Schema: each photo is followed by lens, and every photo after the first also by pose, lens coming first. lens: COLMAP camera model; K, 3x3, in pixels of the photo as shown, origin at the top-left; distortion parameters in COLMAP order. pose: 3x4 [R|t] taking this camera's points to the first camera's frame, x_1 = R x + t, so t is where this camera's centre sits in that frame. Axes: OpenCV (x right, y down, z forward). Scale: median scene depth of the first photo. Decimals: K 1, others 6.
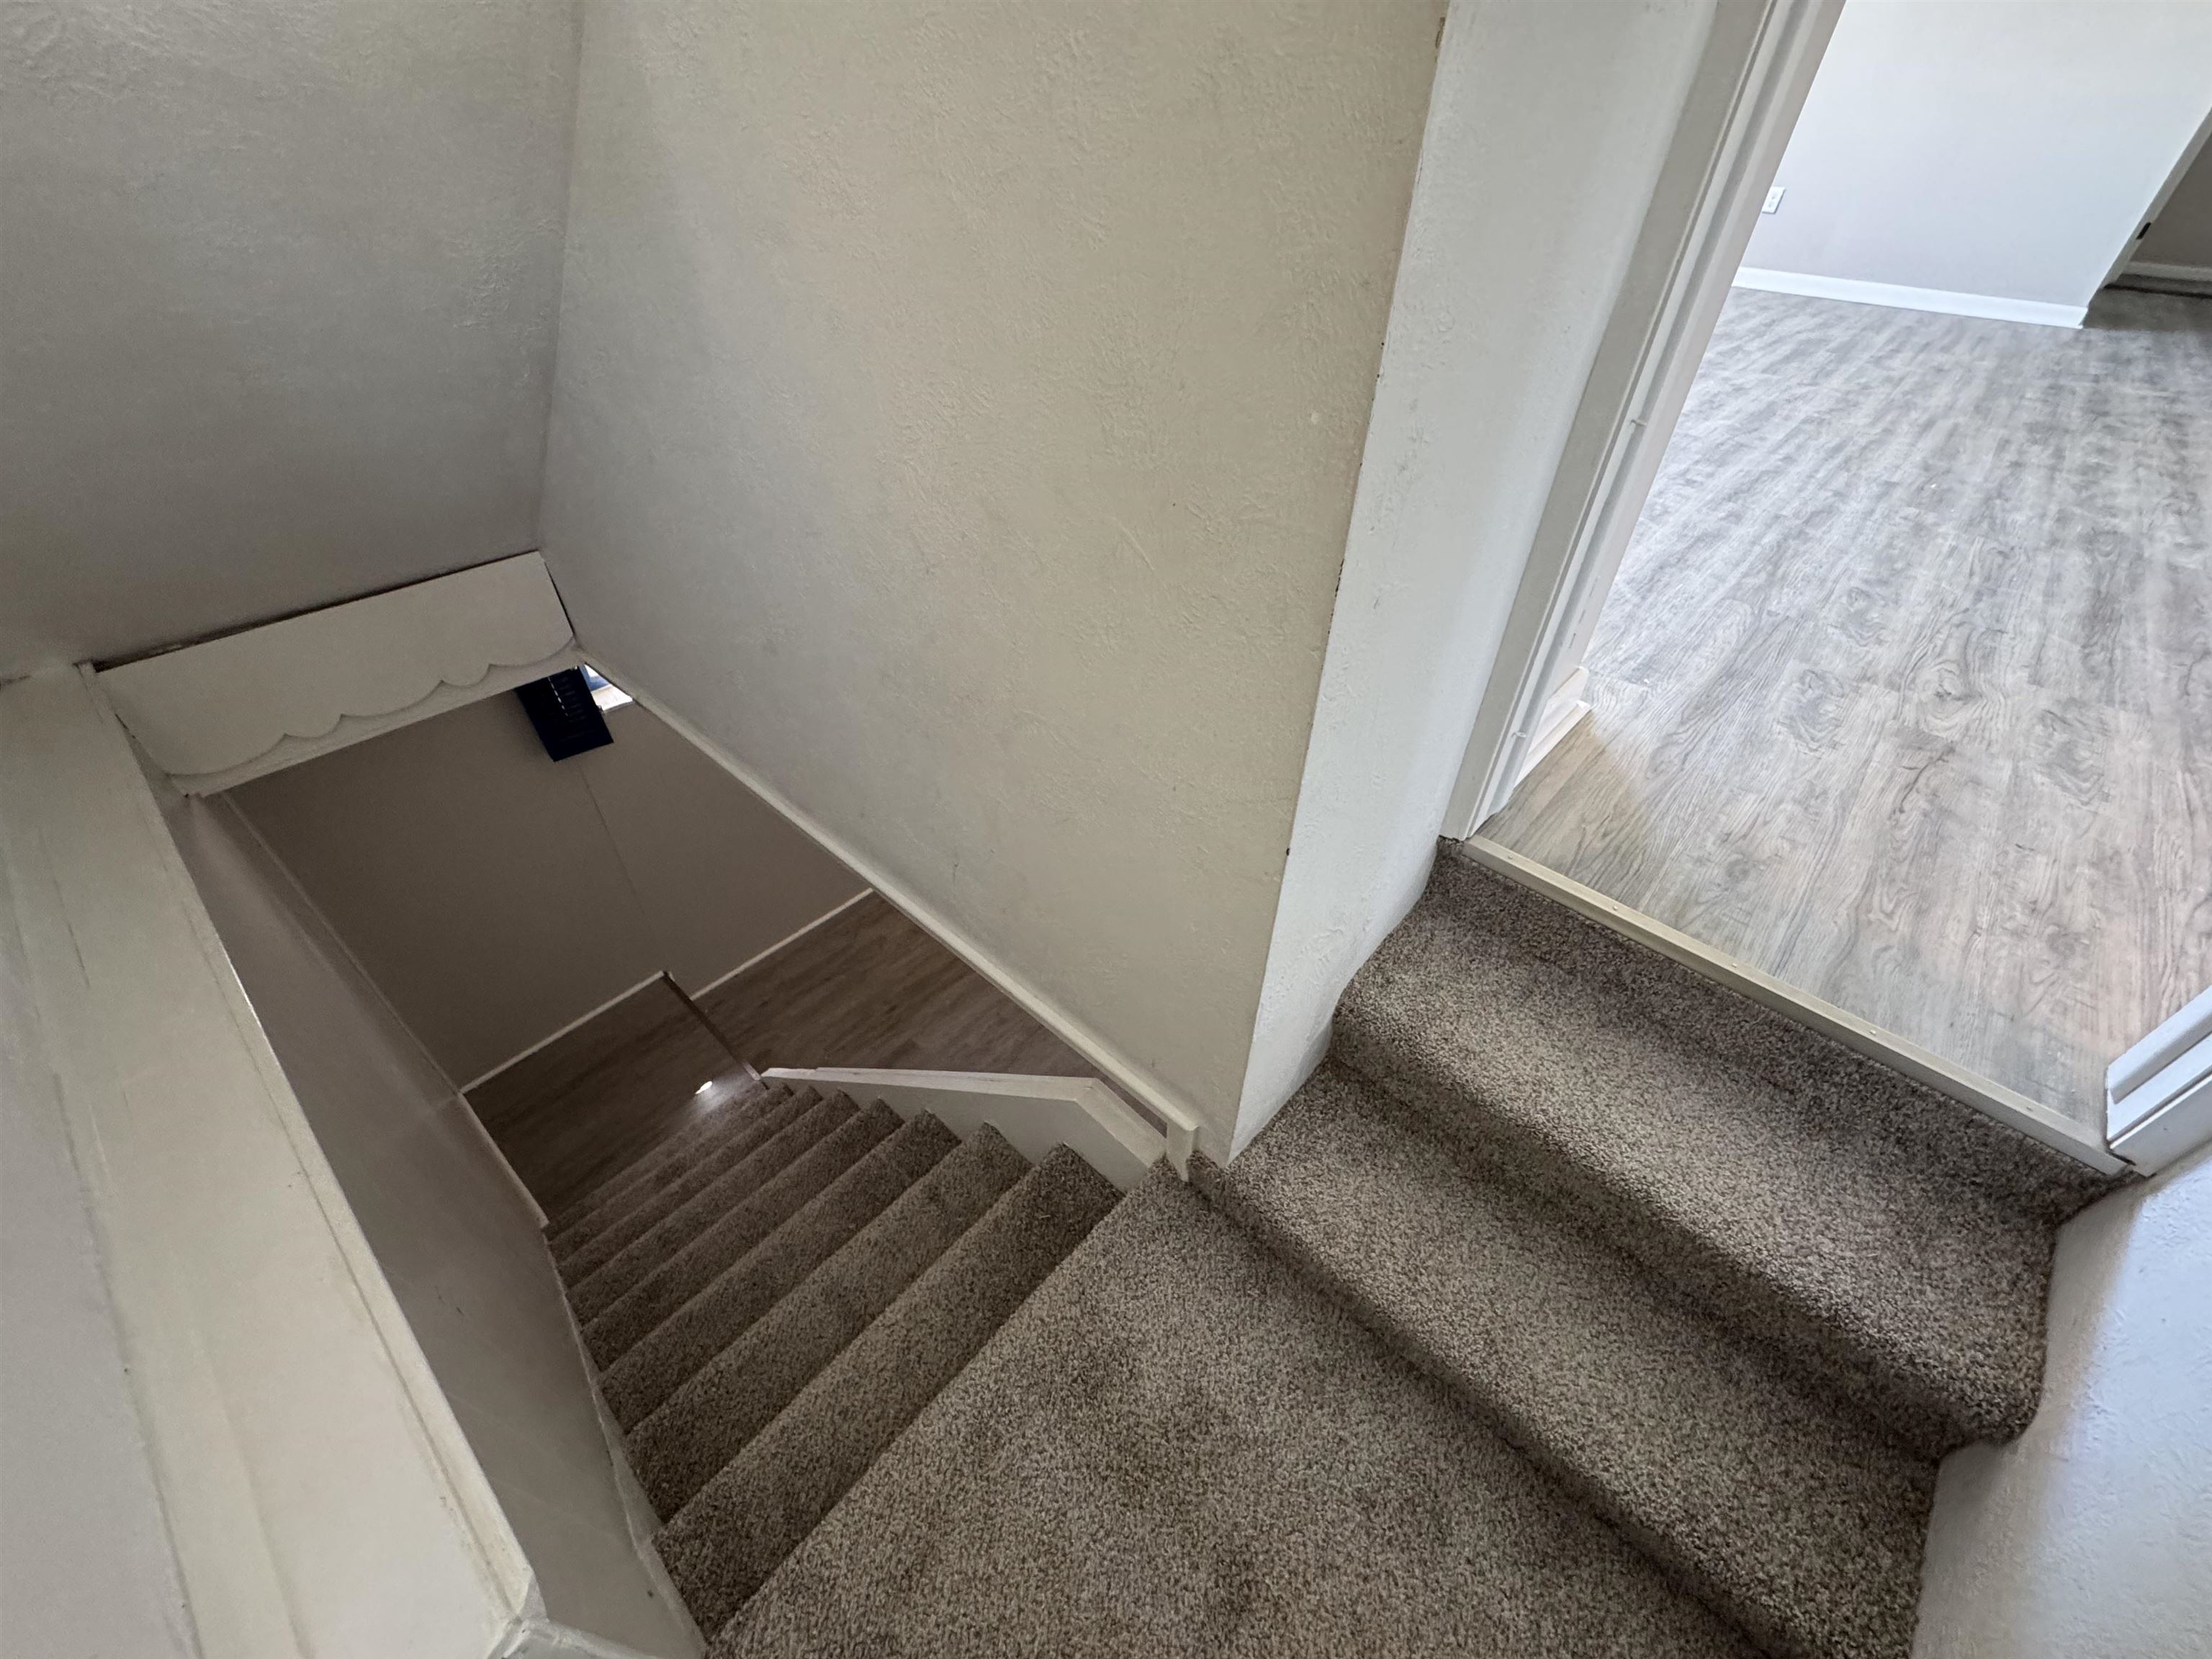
lens RADIAL K [[880.2, 0, 1106.9], [0, 880.2, 838.2], [0, 0, 1]] dist [-0.002040, -0.000067]
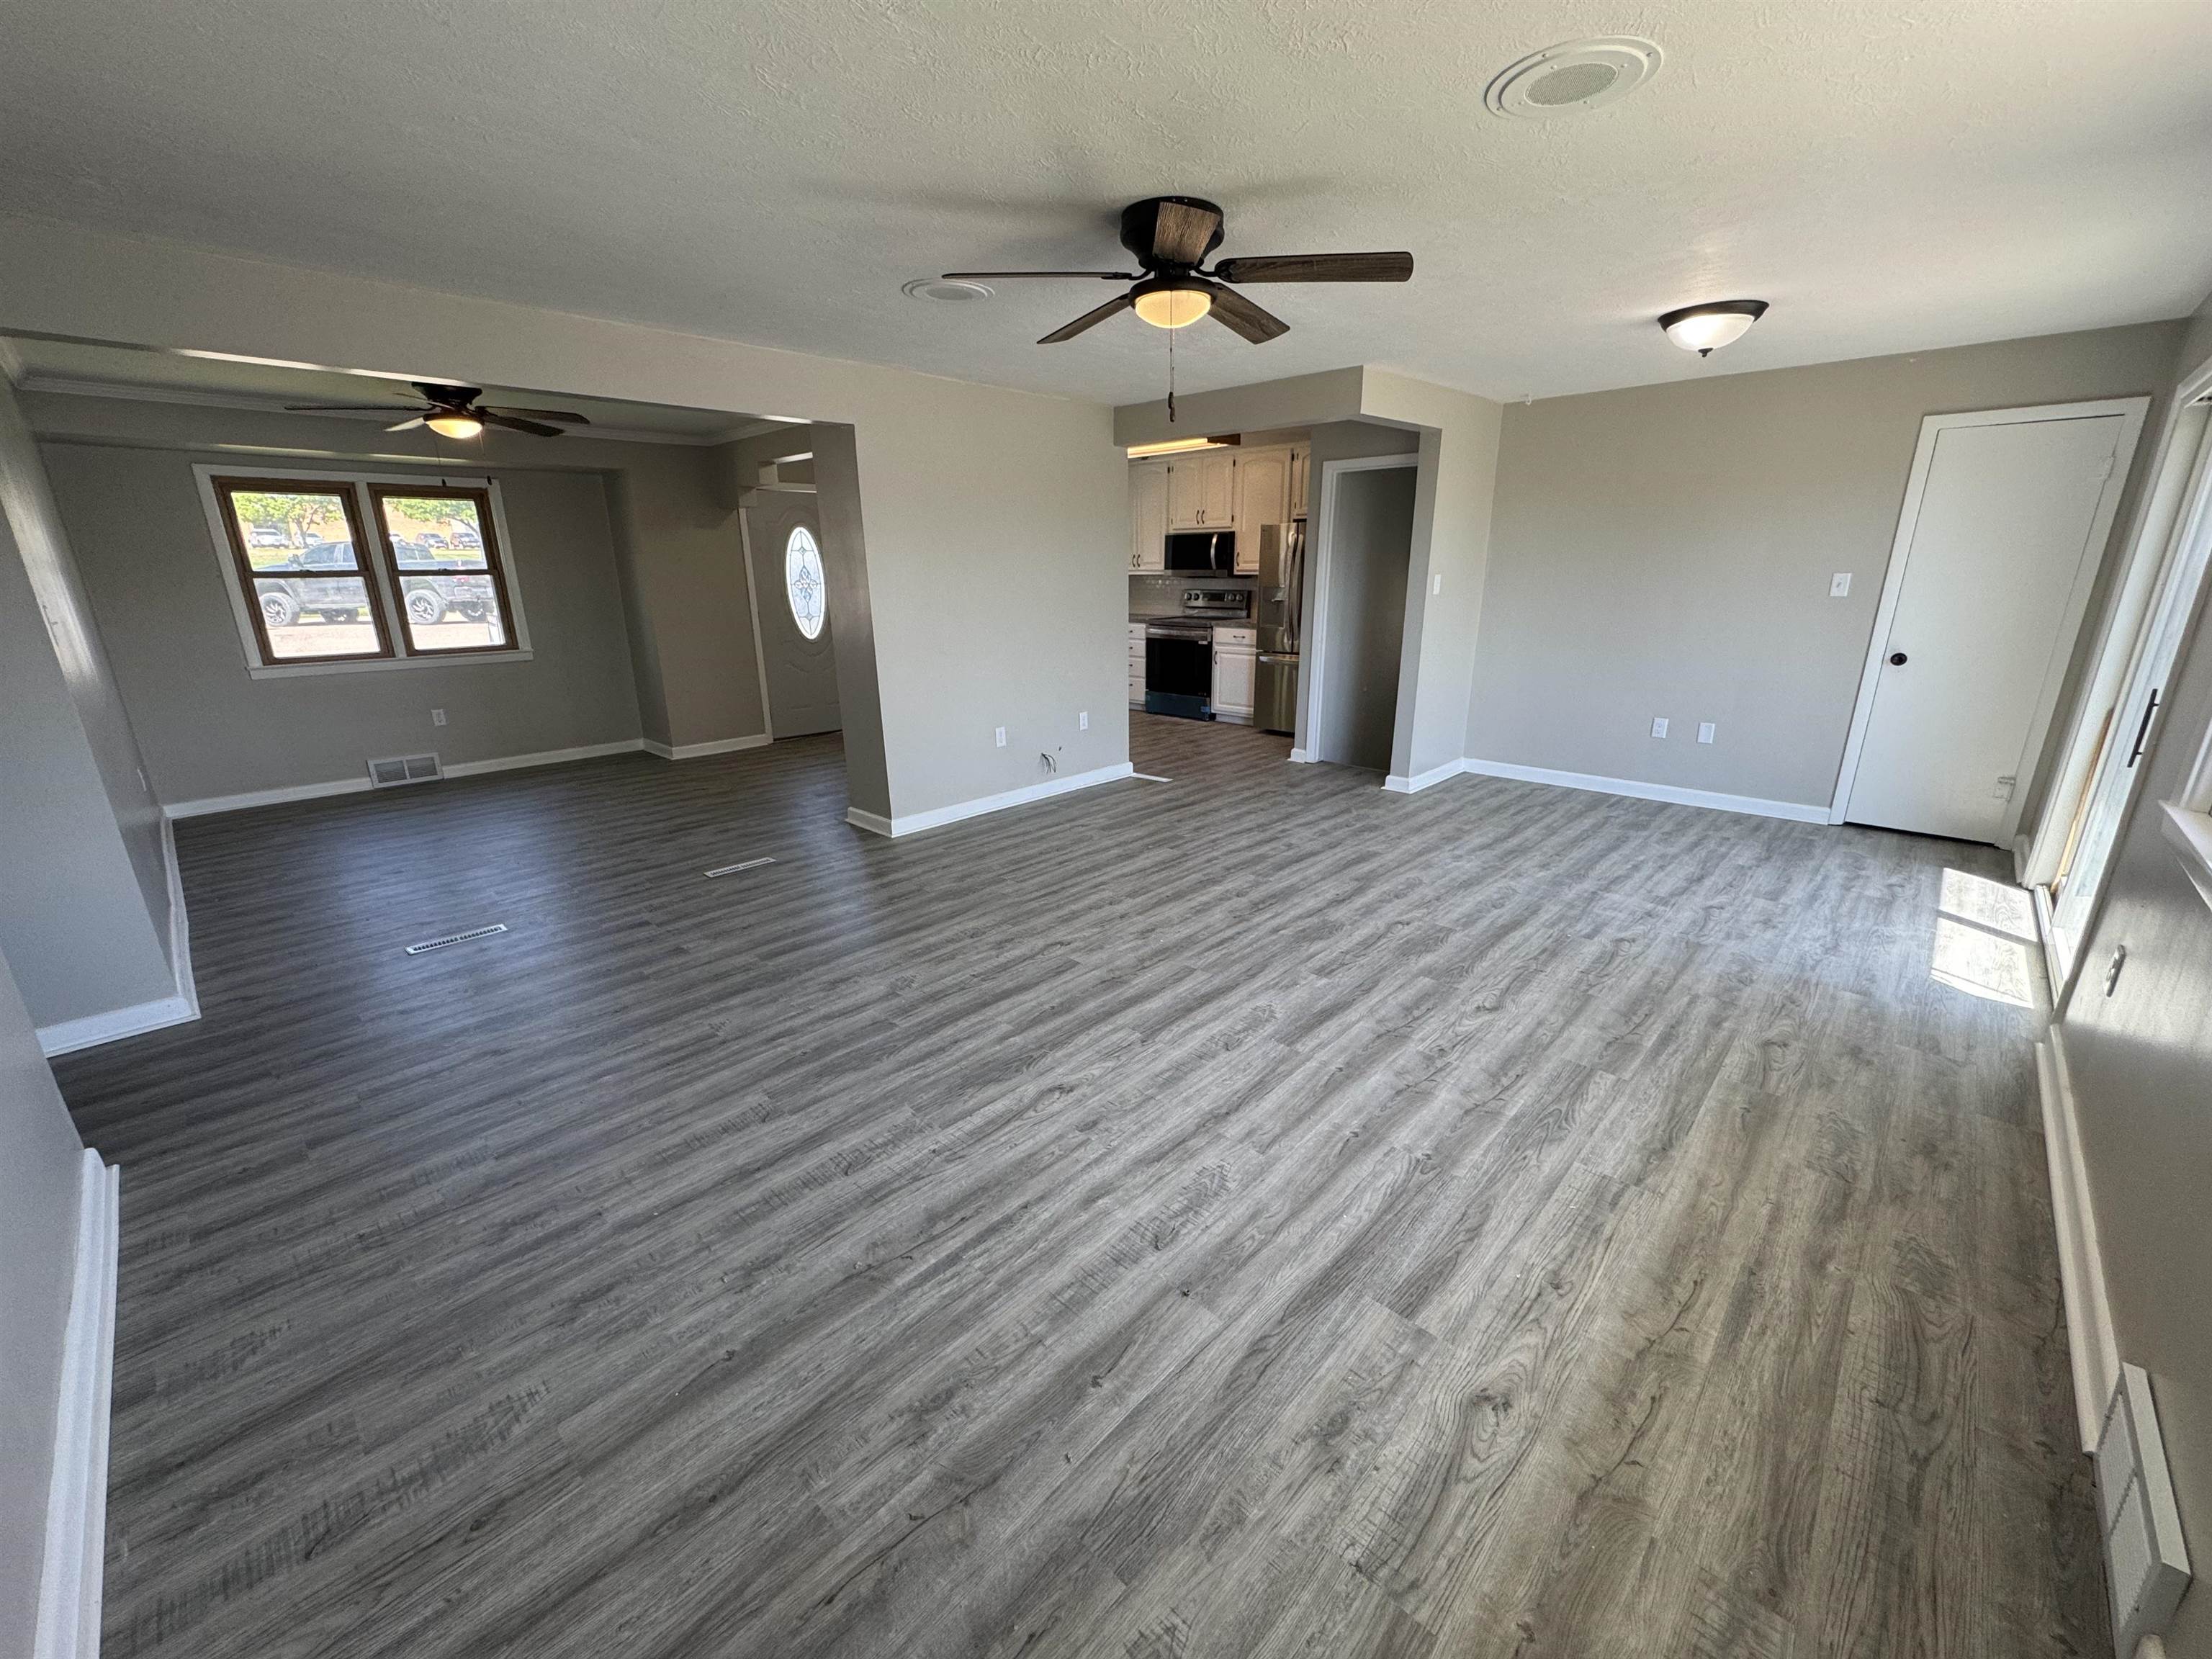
lens RADIAL K [[880.2, 0, 1106.9], [0, 880.2, 831.2], [0, 0, 1]] dist [-0.002040, -0.000067]
pose [[-0.999609, -0.019784, 0.019770, 1.173767], [0.005976, 0.539452, 0.841995, -2.279333], [-0.027323, 0.841784, -0.539123, 2.294856]]
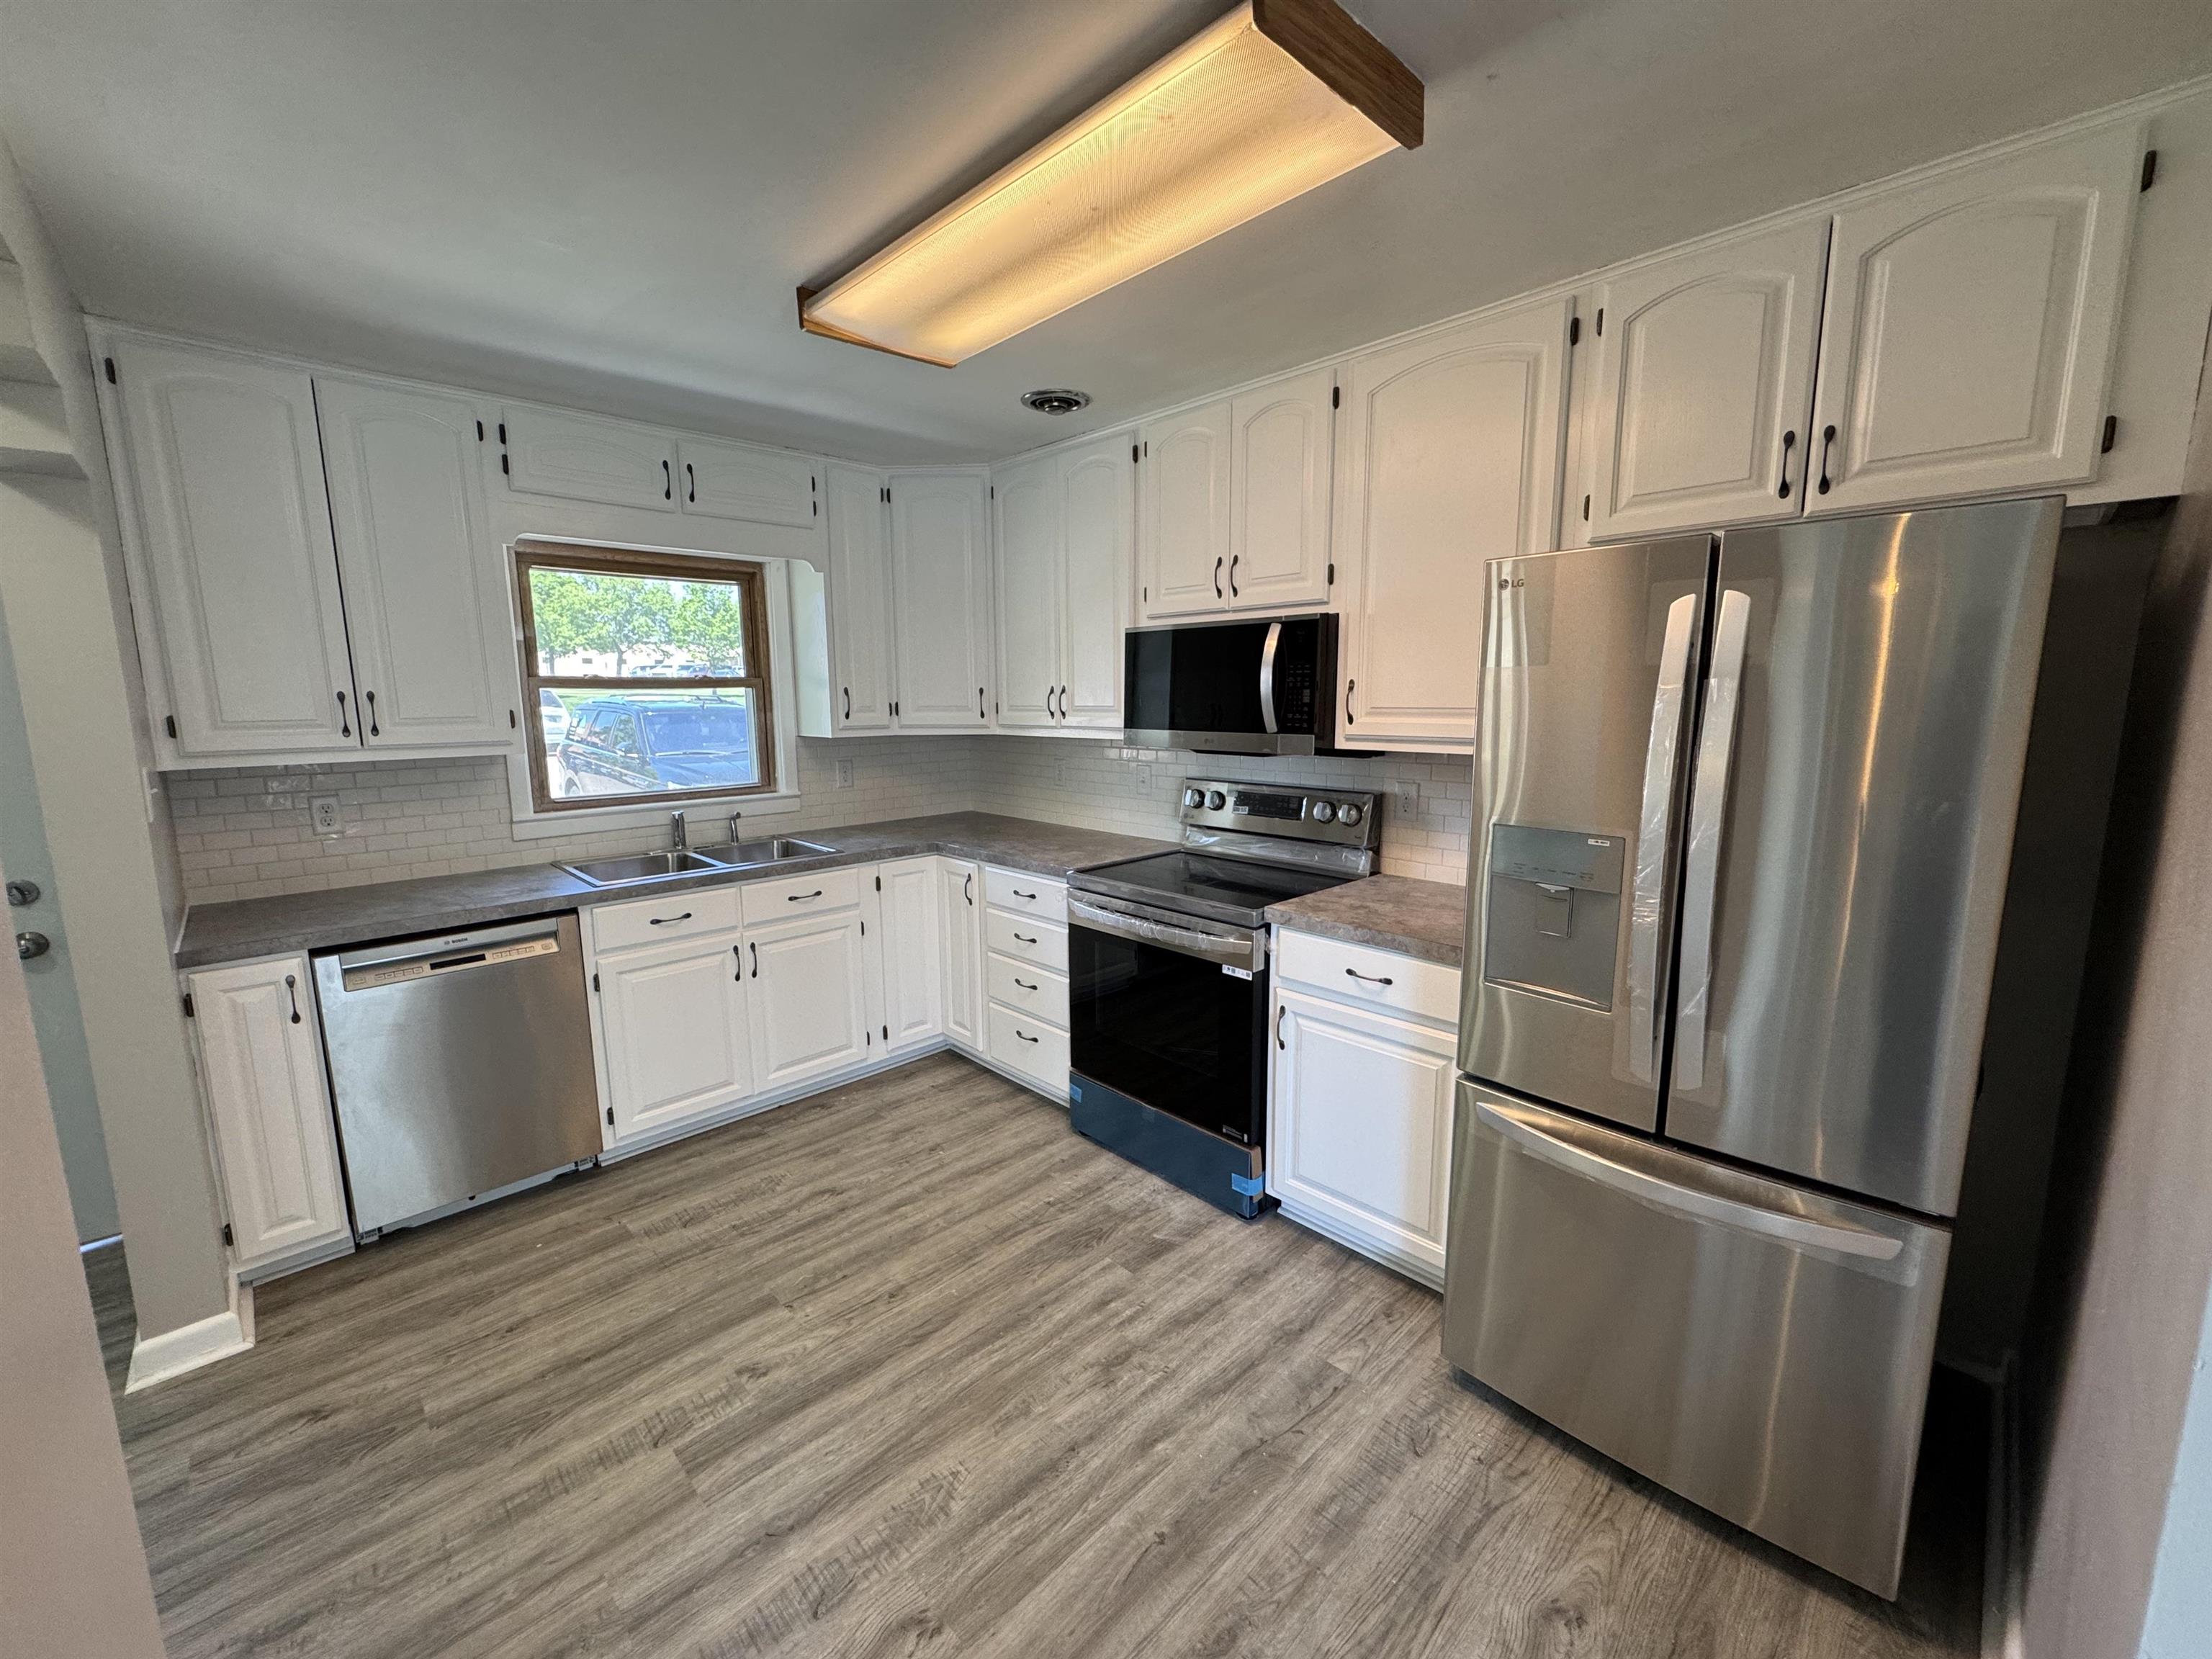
lens RADIAL K [[880.2, 0, 1105.9], [0, 880.2, 829.2], [0, 0, 1]] dist [-0.002040, -0.000067]
pose [[-0.997755, -0.025216, 0.062037, 0.958428], [0.030428, 0.654524, 0.755428, -0.540631], [-0.059654, 0.755620, -0.652288, 0.211099]]
